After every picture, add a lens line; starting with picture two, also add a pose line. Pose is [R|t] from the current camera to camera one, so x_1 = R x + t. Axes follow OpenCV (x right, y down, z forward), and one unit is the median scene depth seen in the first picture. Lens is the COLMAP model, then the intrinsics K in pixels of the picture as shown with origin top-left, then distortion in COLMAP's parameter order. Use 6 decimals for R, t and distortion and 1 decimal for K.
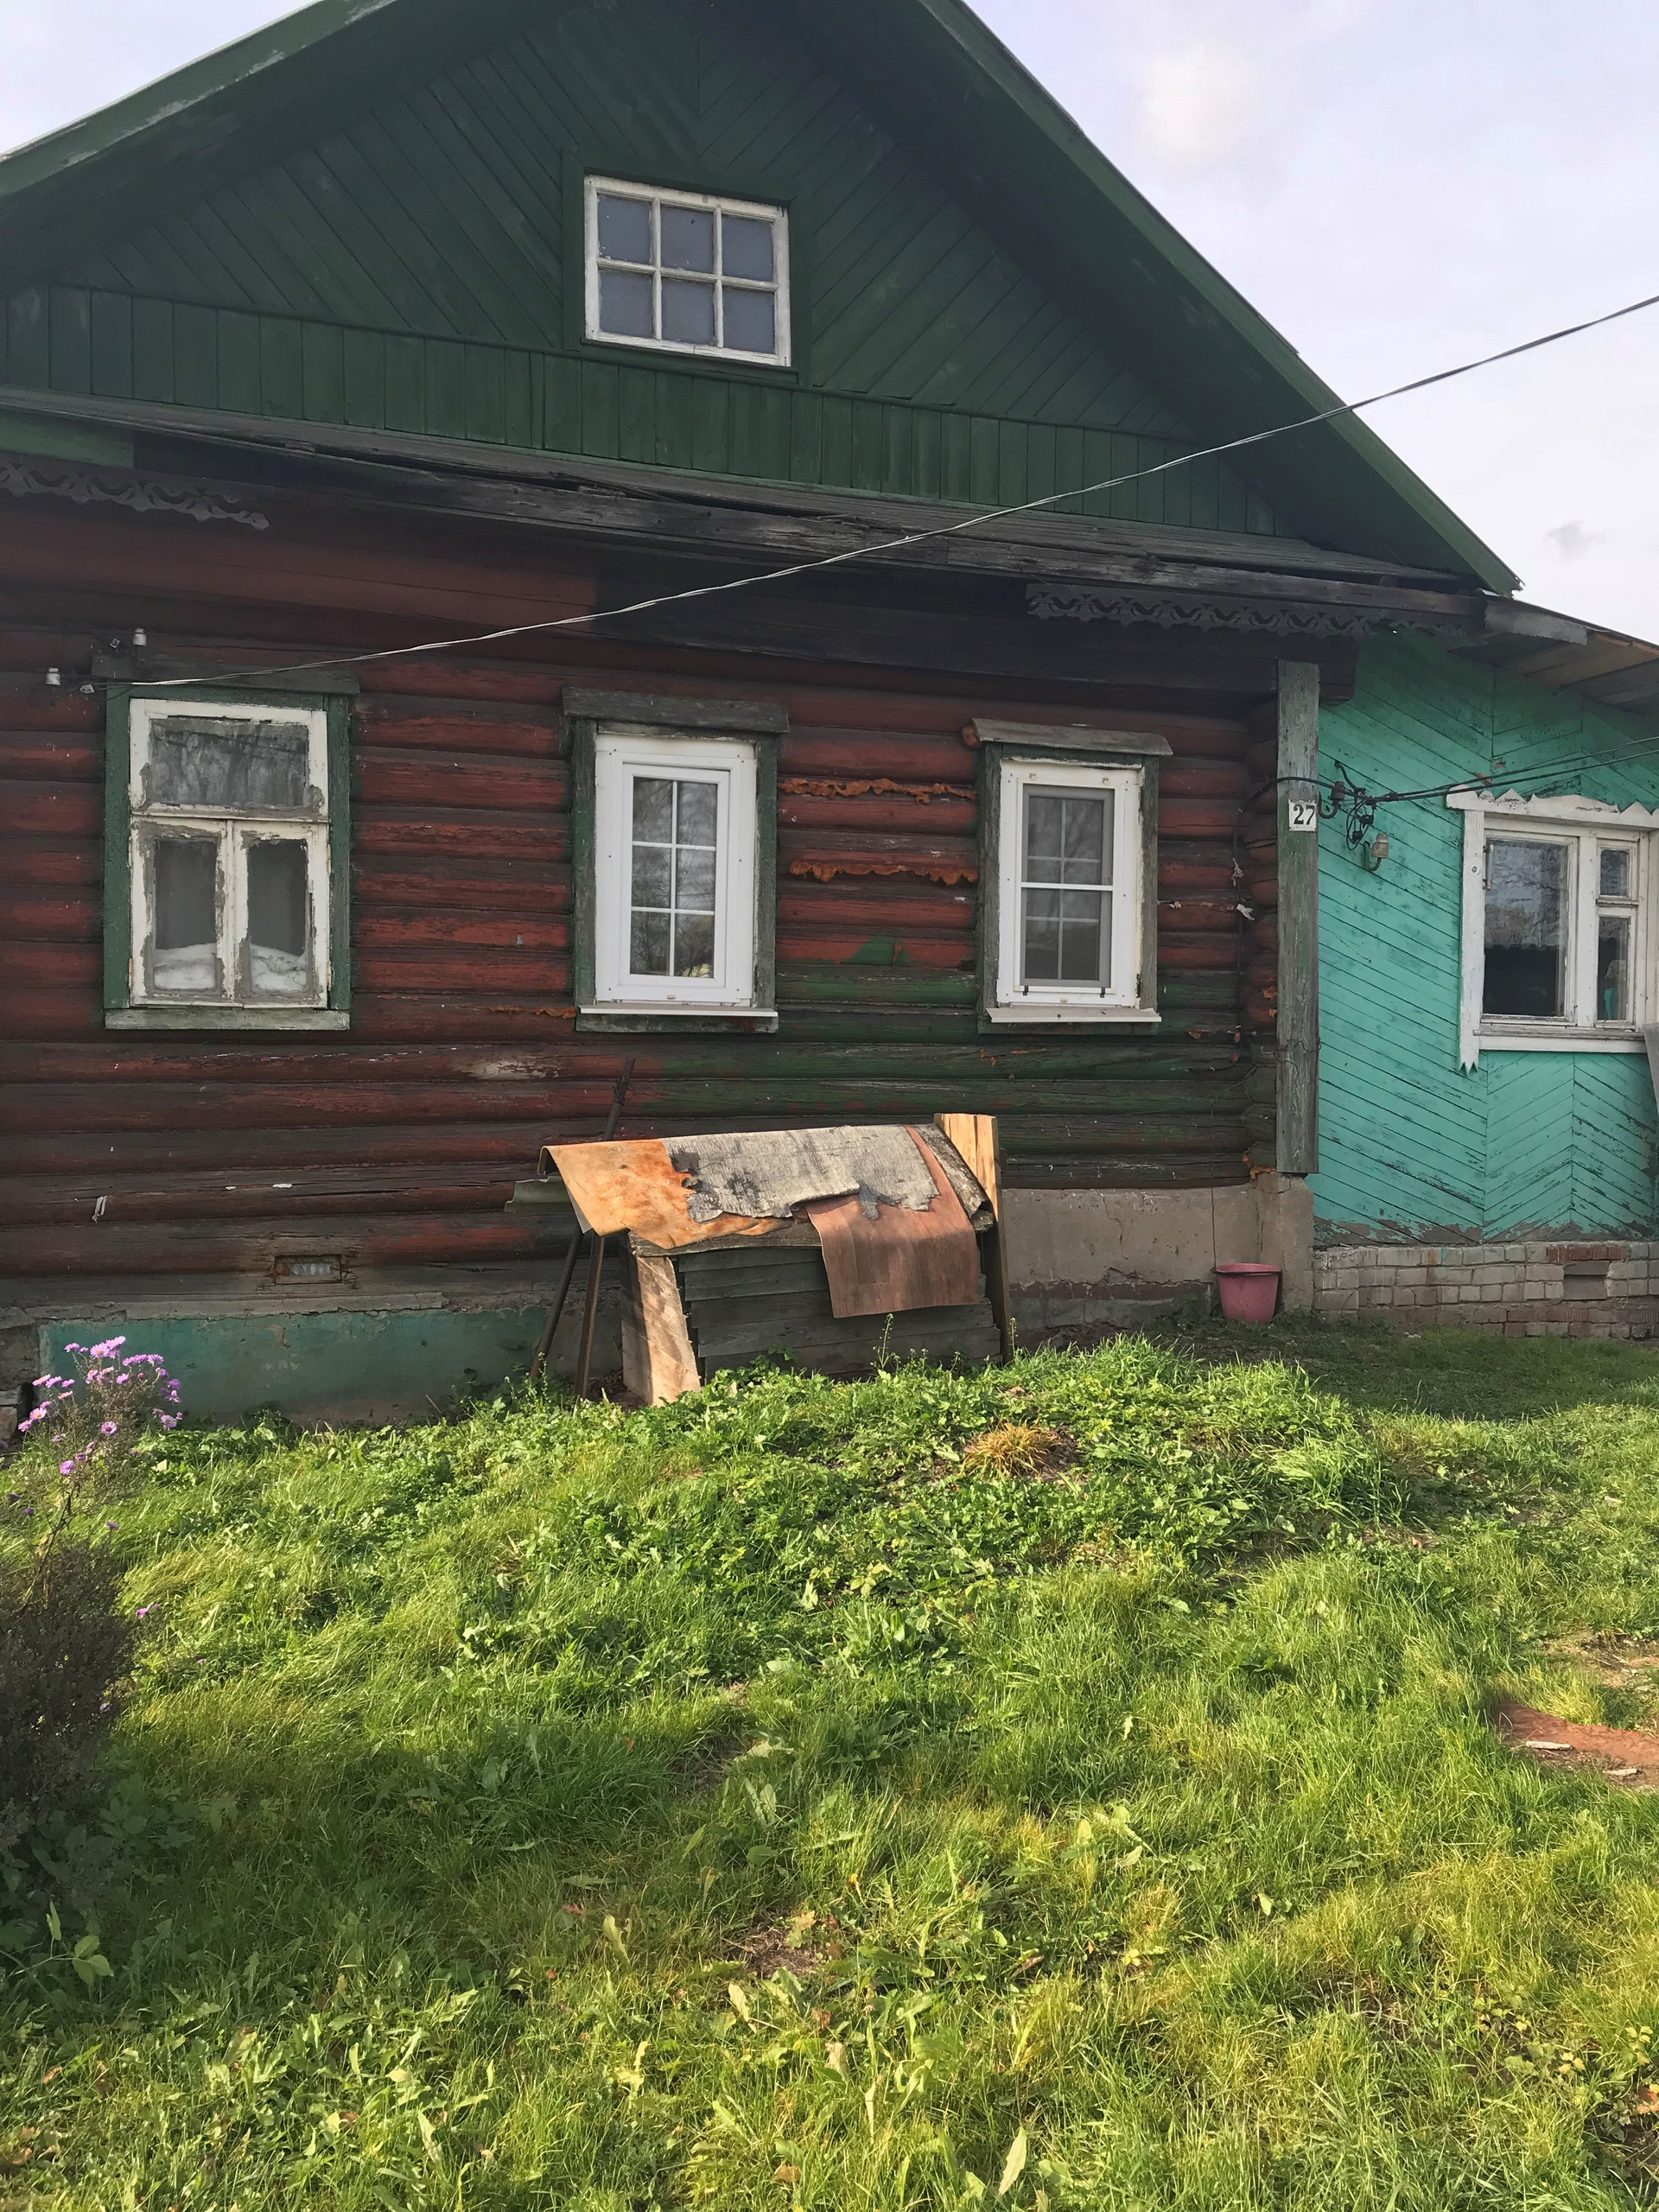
lens RADIAL K [[1809.4, 0, 840.5], [0, 1809.4, 1108.5], [0, 0, 1]] dist [0.055634, -0.064996]
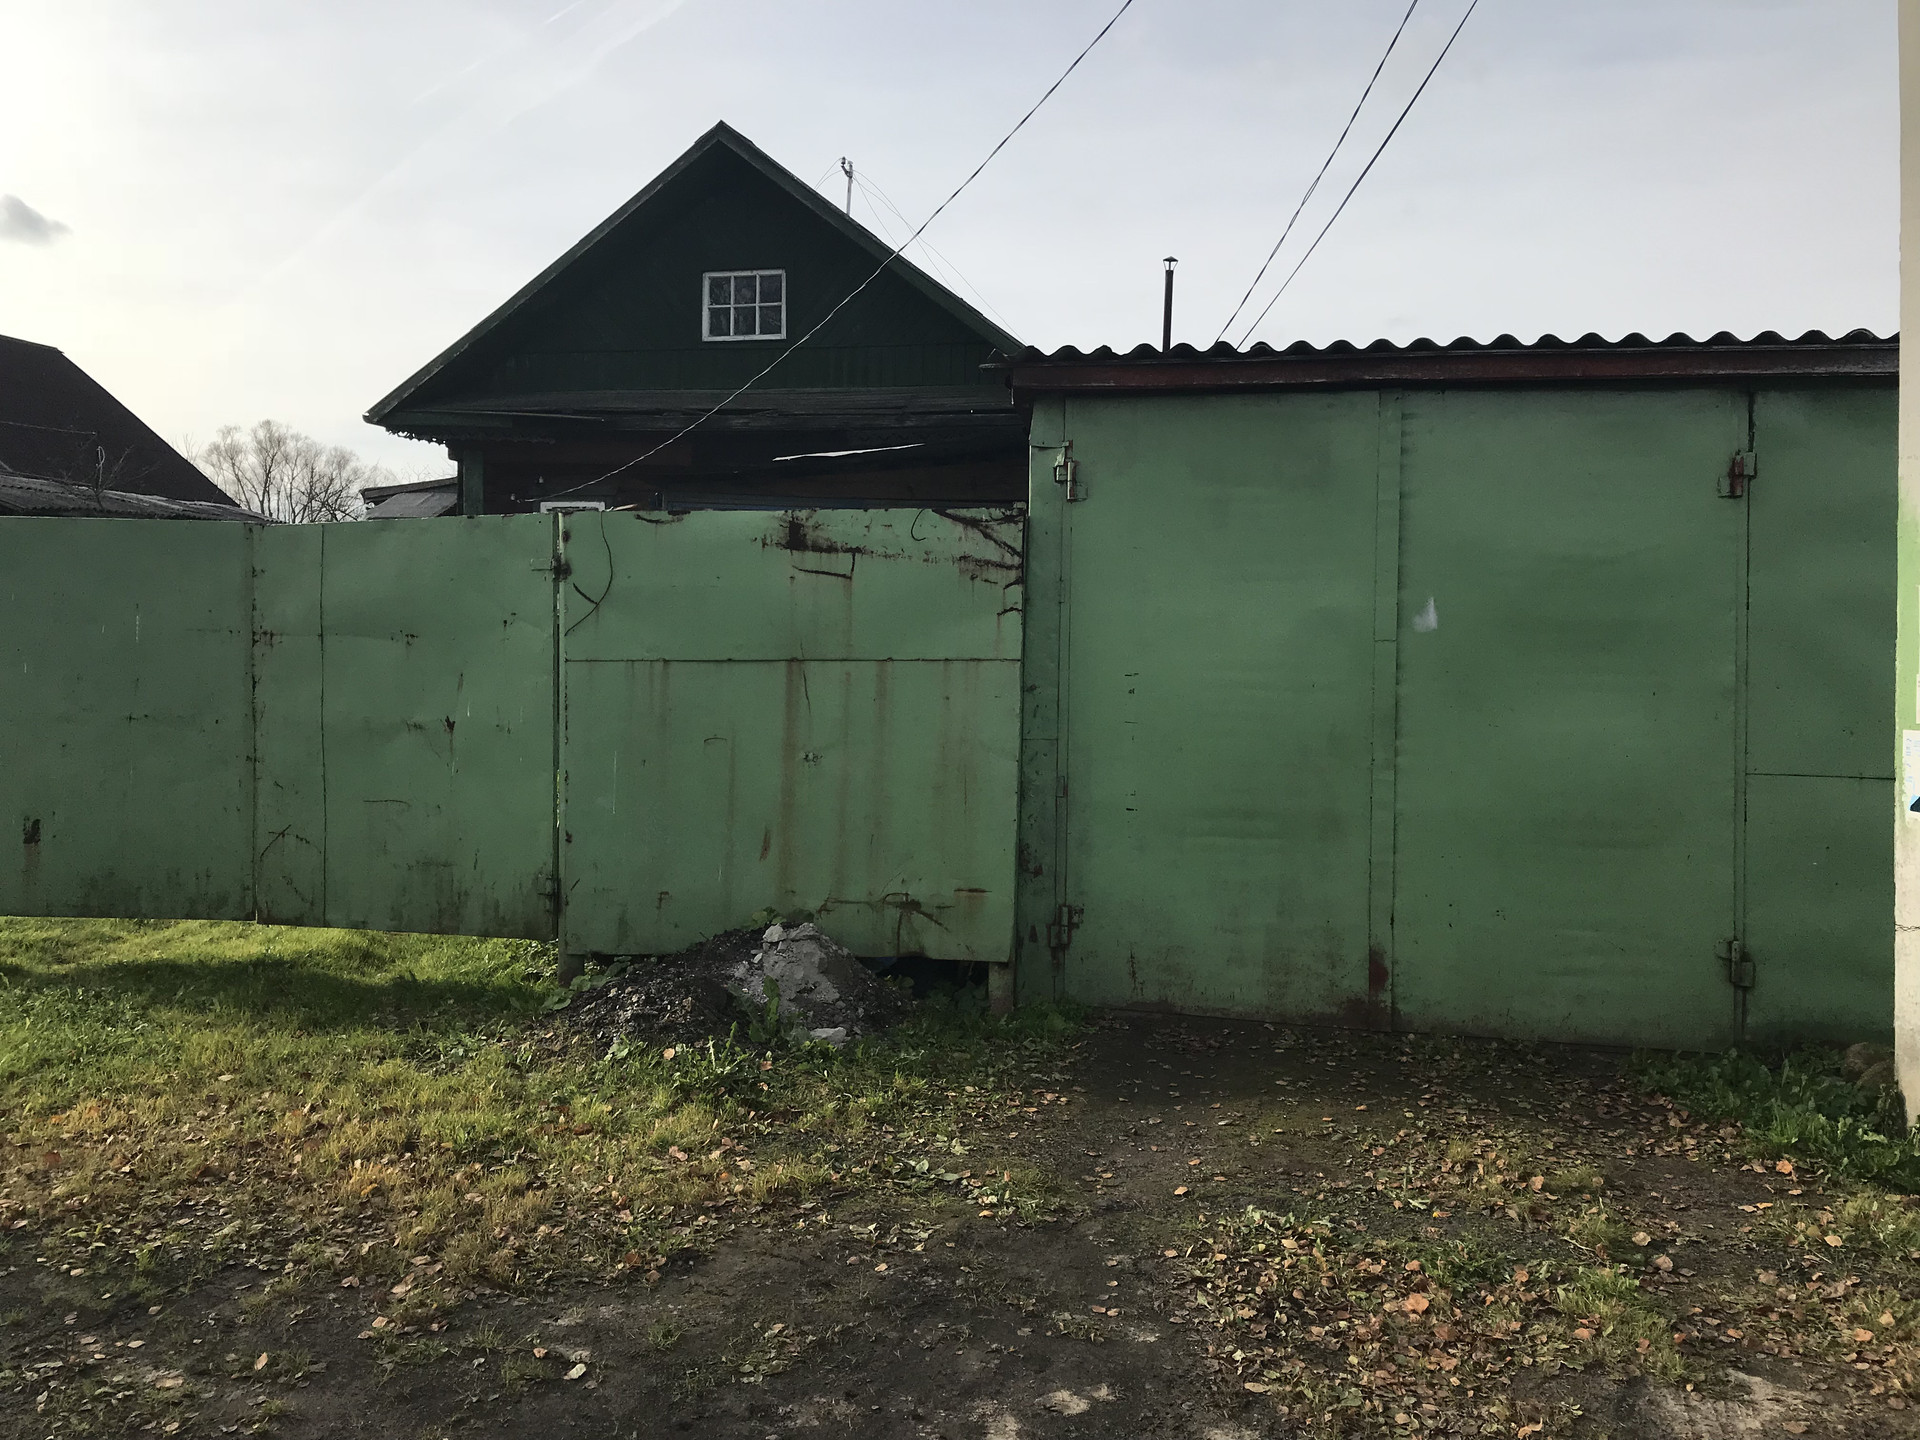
lens RADIAL K [[1558.7, 0, 943.7], [0, 1558.7, 717.5], [0, 0, 1]] dist [0.058017, -0.059943]
pose [[0.831967, 0.048530, -0.552699, 1.263728], [-0.026671, 0.998514, 0.047528, -0.025781], [0.554184, -0.024801, 0.832025, -0.555112]]
